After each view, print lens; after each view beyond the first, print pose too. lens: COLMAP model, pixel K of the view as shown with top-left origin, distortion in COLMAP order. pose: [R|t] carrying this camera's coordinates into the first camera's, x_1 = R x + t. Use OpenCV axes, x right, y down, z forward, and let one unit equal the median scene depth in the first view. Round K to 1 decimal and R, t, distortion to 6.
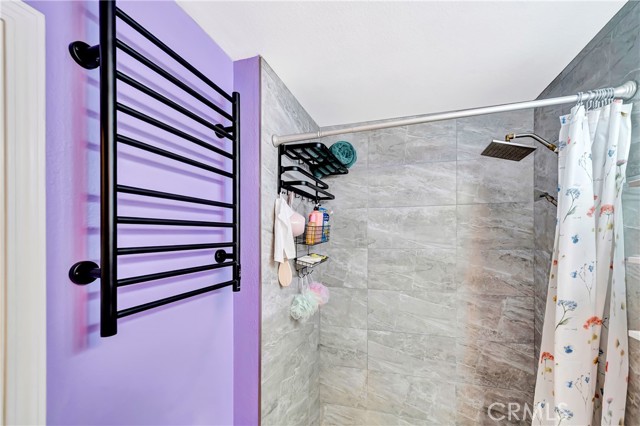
lens RADIAL K [[244.7, 0, 334.0], [0, 244.7, 232.2], [0, 0, 1]] dist [-0.002692, -0.000009]
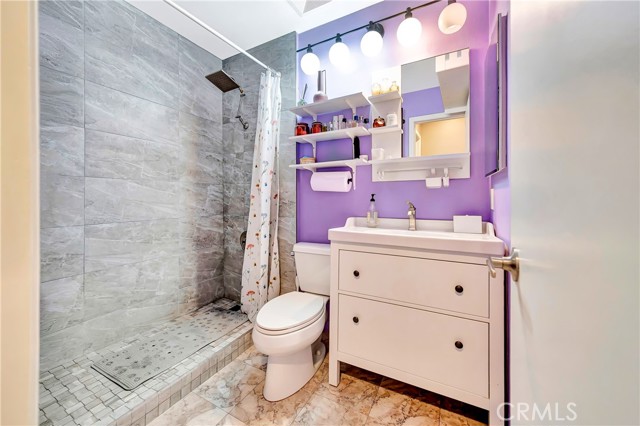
lens RADIAL K [[244.7, 0, 323.7], [0, 244.7, 198.4], [0, 0, 1]] dist [-0.002692, -0.000009]
pose [[0.204830, 0.000298, 0.978797, -0.552178], [-0.007339, 0.999972, 0.001231, 0.324308], [-0.978770, -0.007436, 0.204827, 0.035999]]
